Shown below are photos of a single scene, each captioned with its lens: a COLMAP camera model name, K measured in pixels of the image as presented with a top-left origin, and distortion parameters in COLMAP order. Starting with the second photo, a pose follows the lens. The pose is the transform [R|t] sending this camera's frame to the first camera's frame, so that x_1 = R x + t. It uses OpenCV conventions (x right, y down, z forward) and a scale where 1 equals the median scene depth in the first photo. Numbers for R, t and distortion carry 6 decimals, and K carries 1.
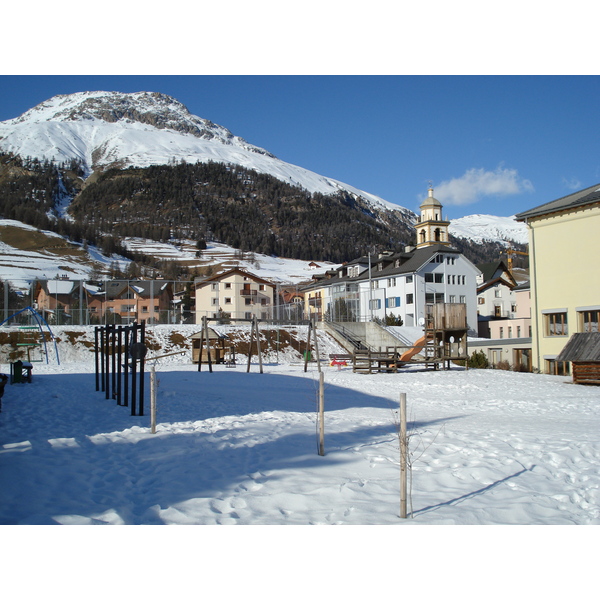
lens RADIAL K [[674.9, 0, 300.0], [0, 674.9, 300.0], [0, 0, 1]] dist [-0.124720, -0.029011]
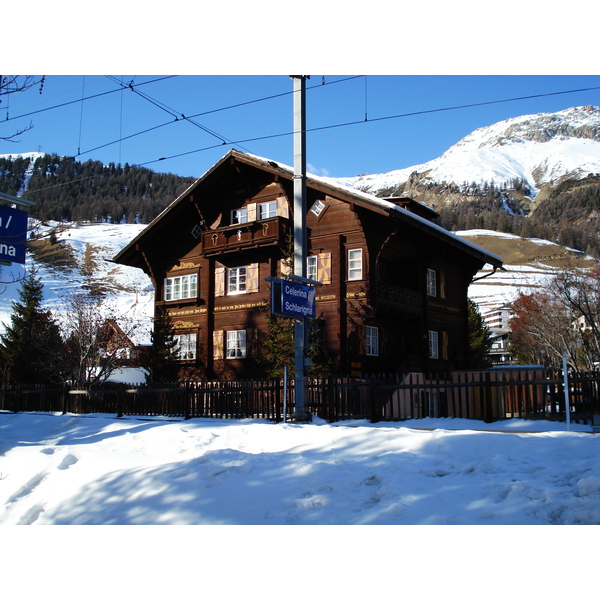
lens RADIAL K [[674.9, 0, 300.0], [0, 674.9, 300.0], [0, 0, 1]] dist [-0.124720, -0.029011]
pose [[0.819528, -0.059904, -0.569899, -0.083583], [0.022293, 0.997101, -0.072750, 0.003572], [0.572605, 0.046916, 0.818488, 0.123780]]
